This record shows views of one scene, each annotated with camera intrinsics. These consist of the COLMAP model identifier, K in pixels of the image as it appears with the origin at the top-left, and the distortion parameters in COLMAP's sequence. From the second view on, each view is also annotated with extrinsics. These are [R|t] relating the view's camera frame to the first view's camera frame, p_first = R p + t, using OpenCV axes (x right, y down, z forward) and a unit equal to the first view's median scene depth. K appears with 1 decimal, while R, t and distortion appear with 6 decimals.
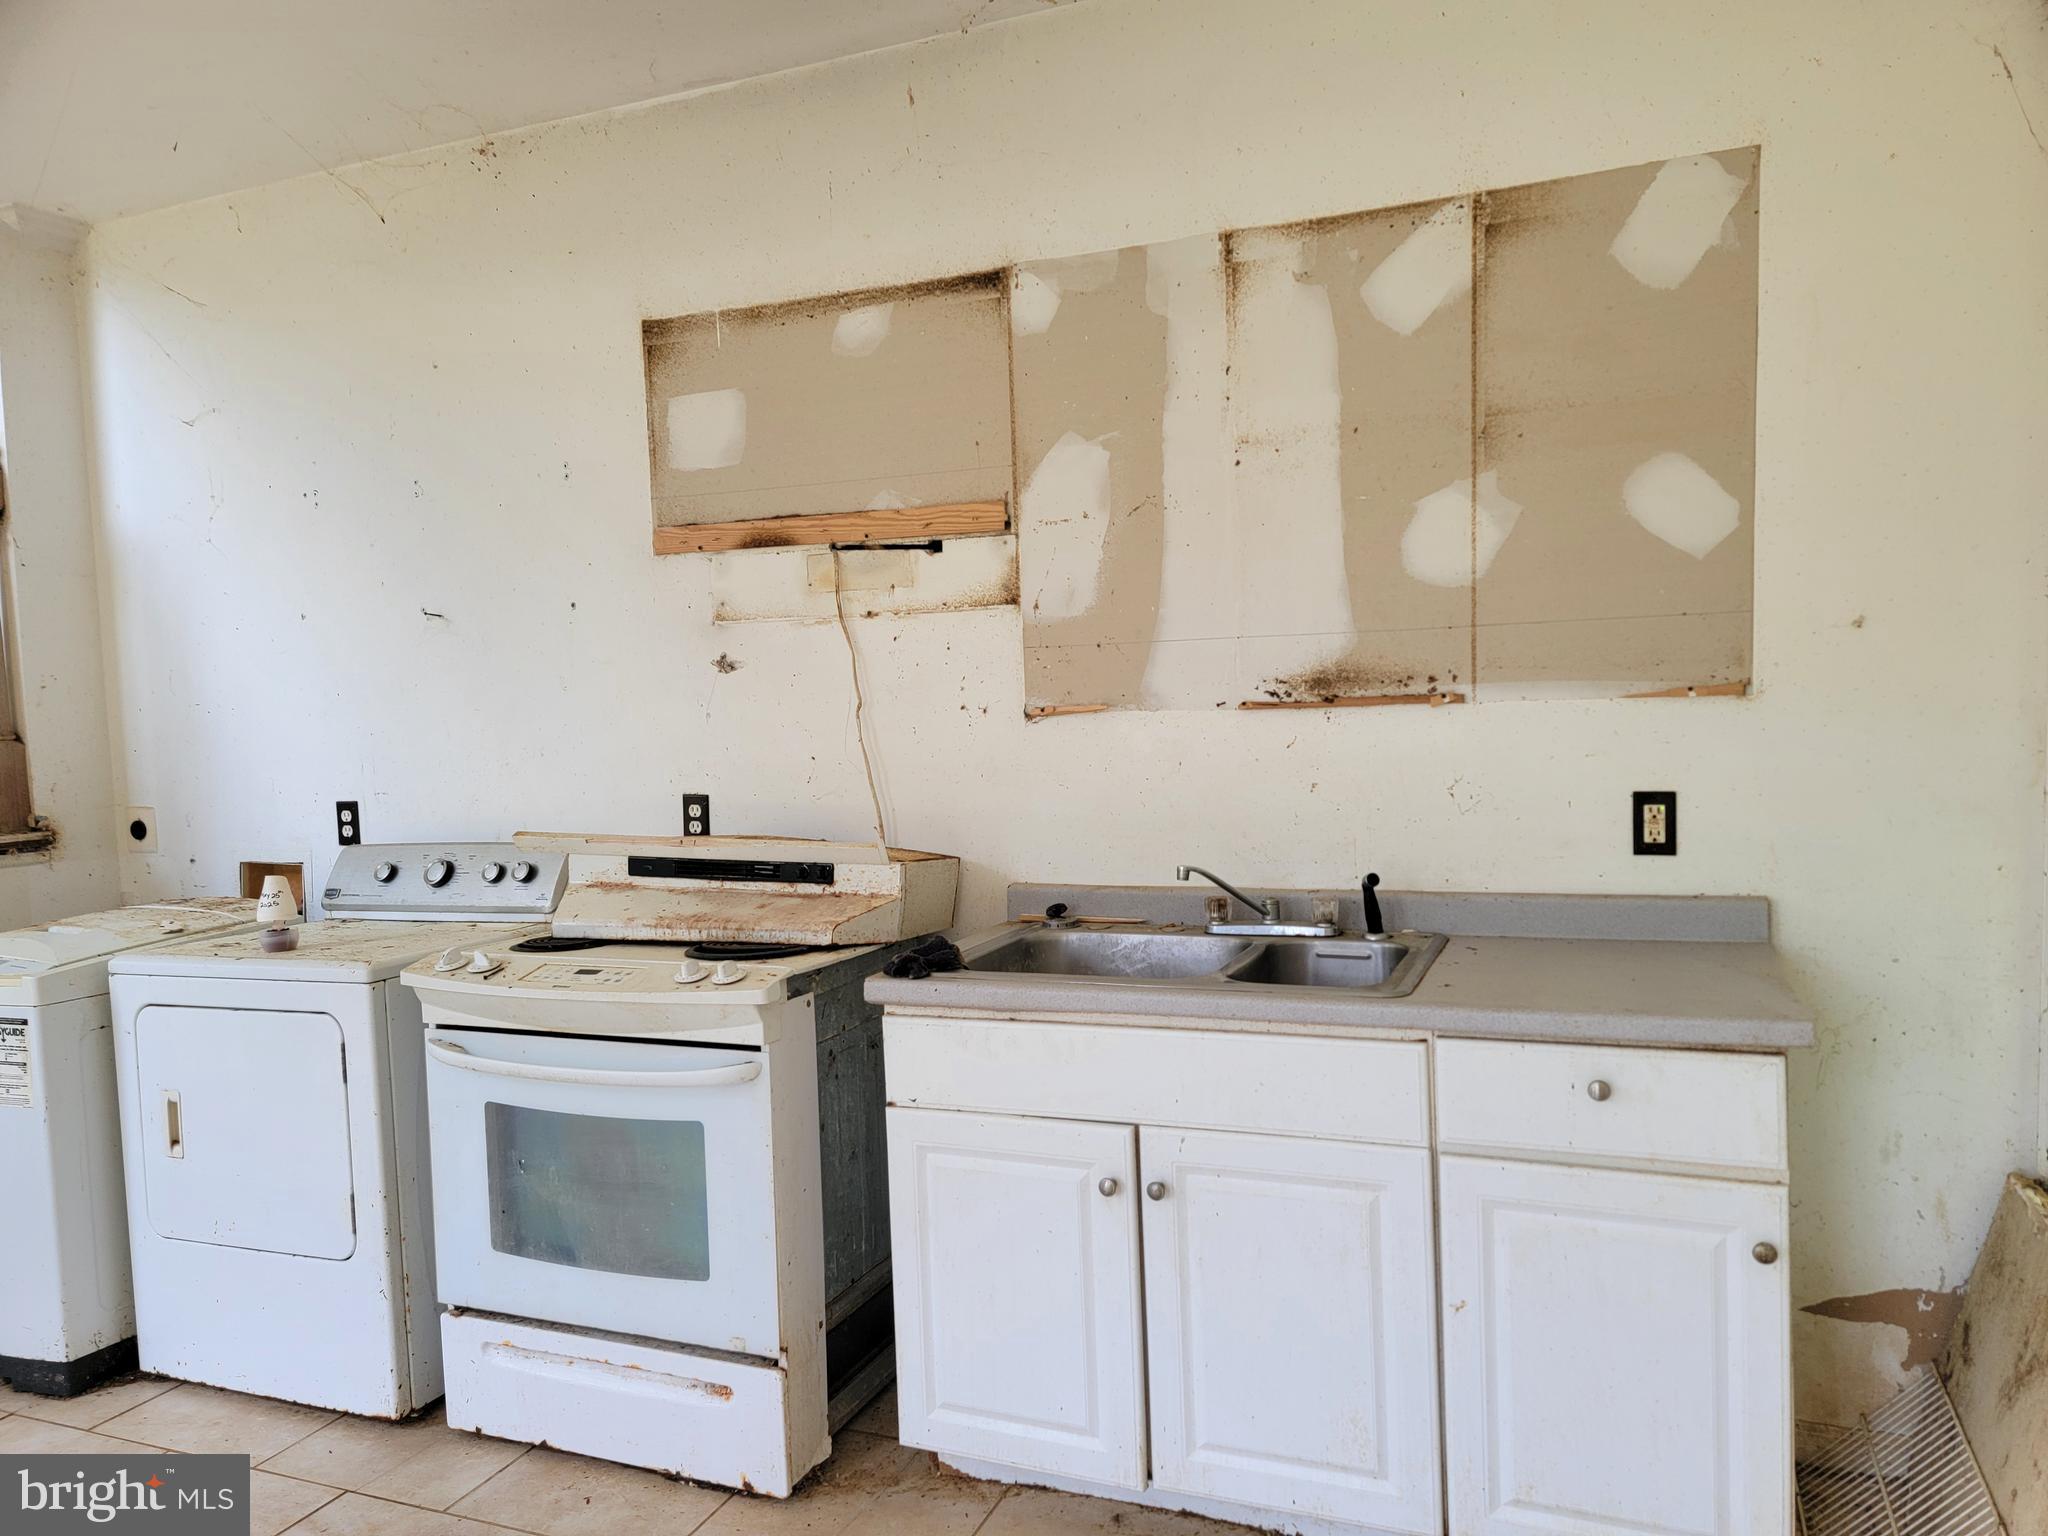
lens RADIAL K [[1449.1, 0, 1029.4], [0, 1449.1, 777.8], [0, 0, 1]] dist [0.063482, -0.011440]
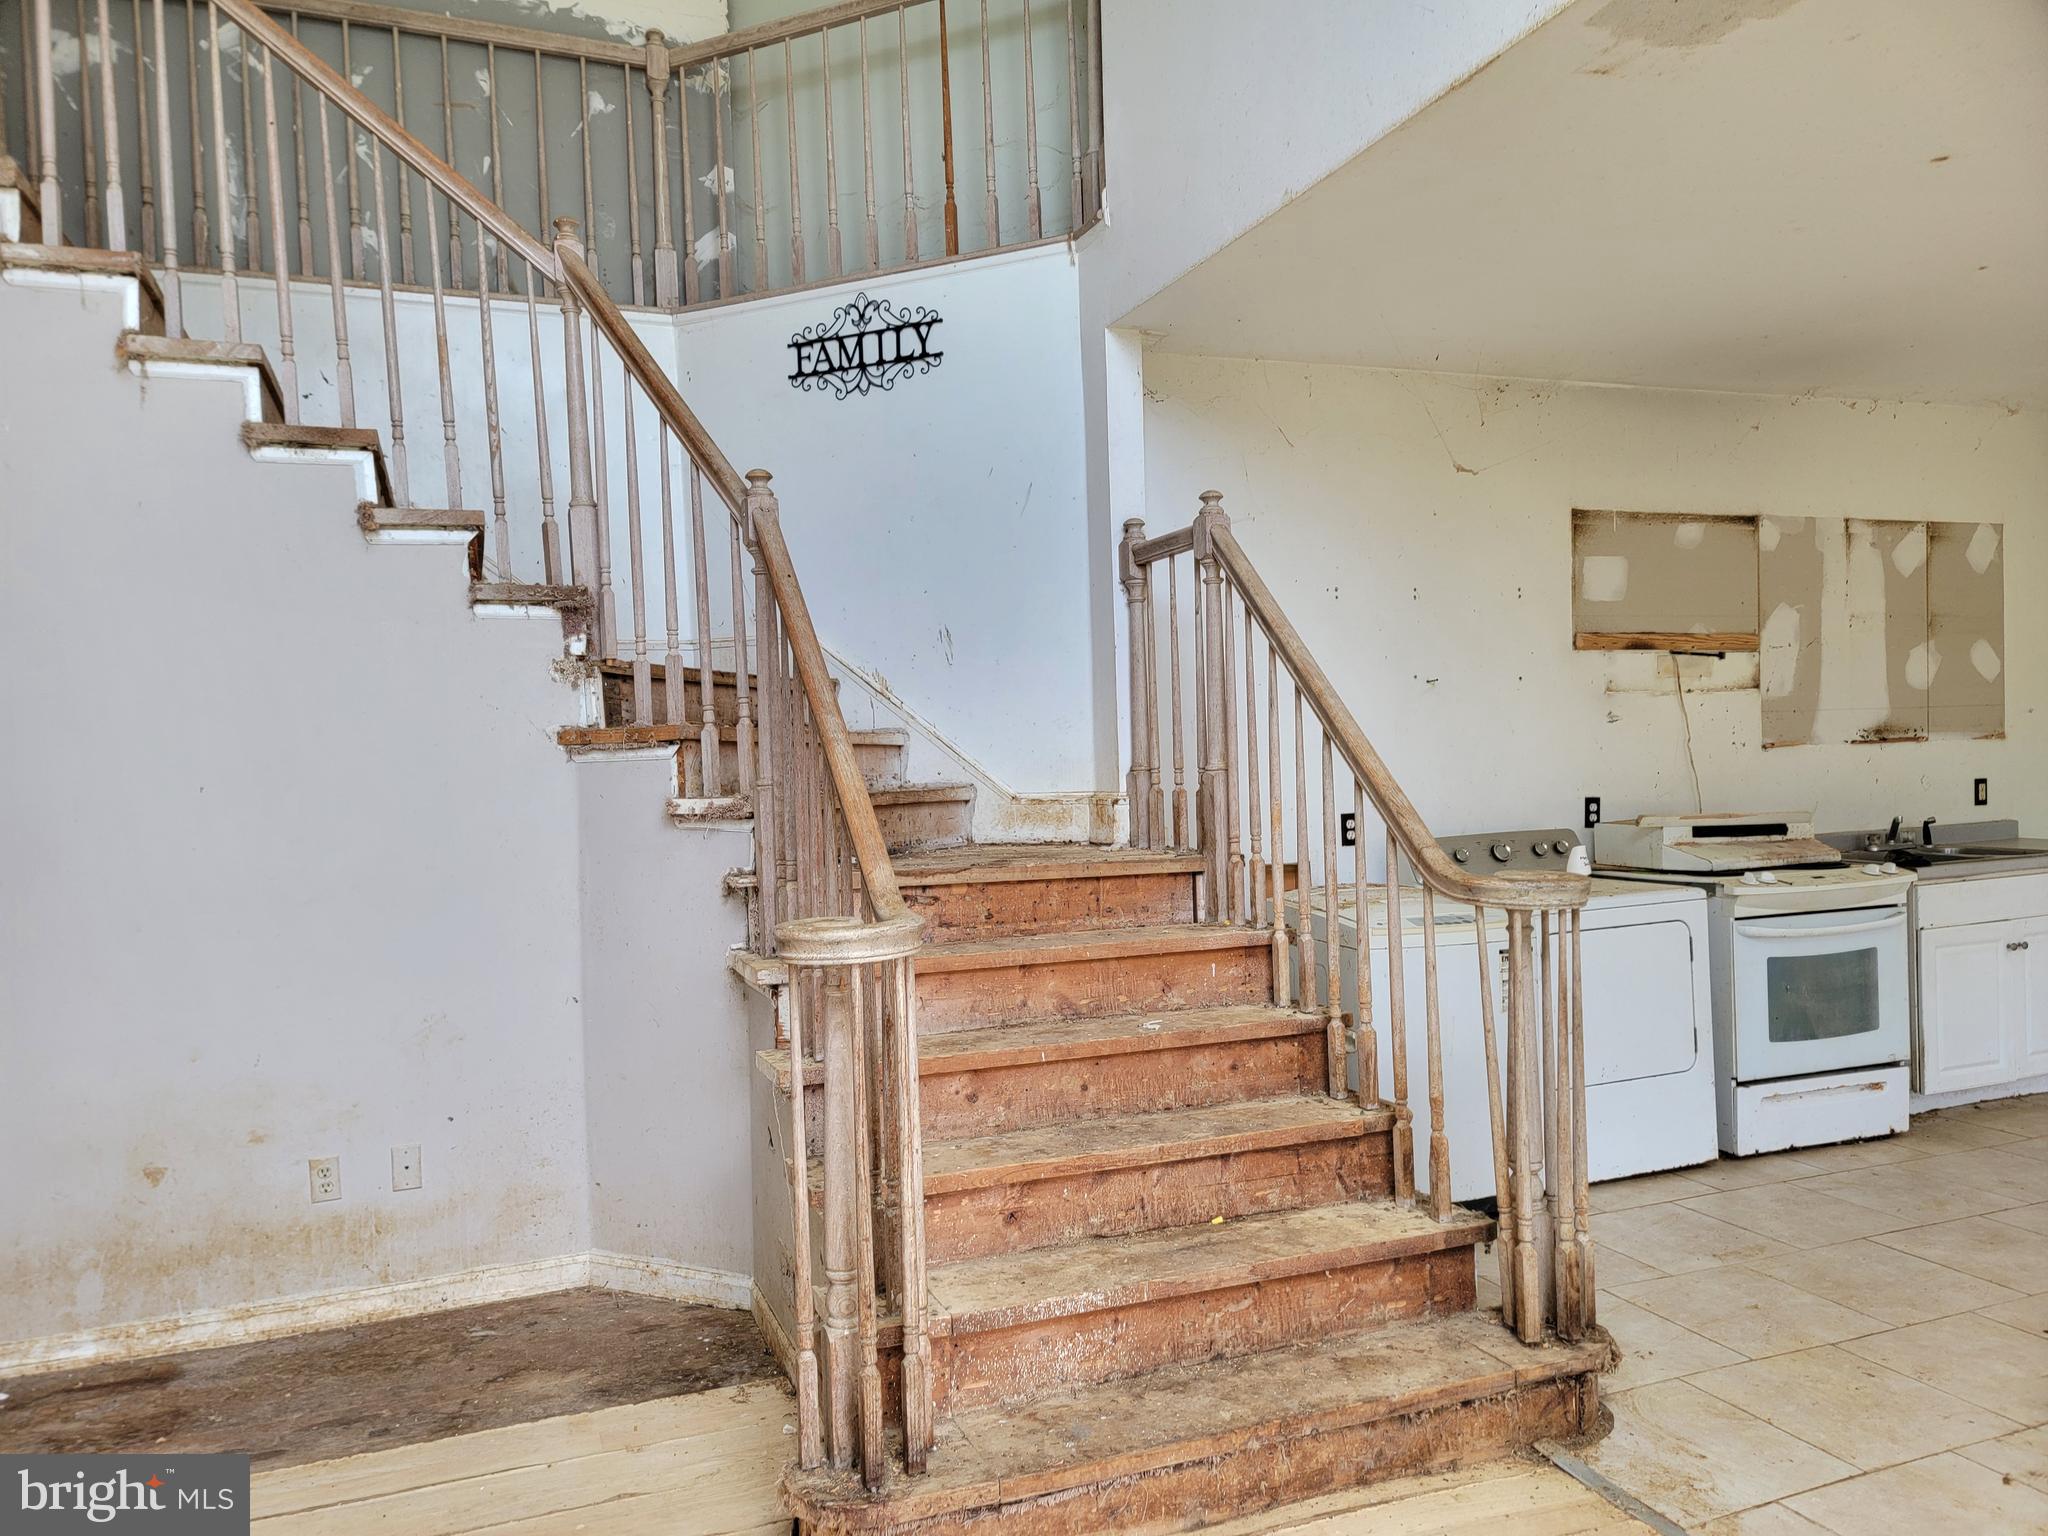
lens RADIAL K [[1449.1, 0, 1025.4], [0, 1449.1, 767.1], [0, 0, 1]] dist [0.063482, -0.011440]
pose [[0.718521, 0.002202, 0.695502, -2.150219], [0.047402, 0.997515, -0.052129, 0.039168], [-0.693888, 0.070424, 0.716631, 0.313223]]
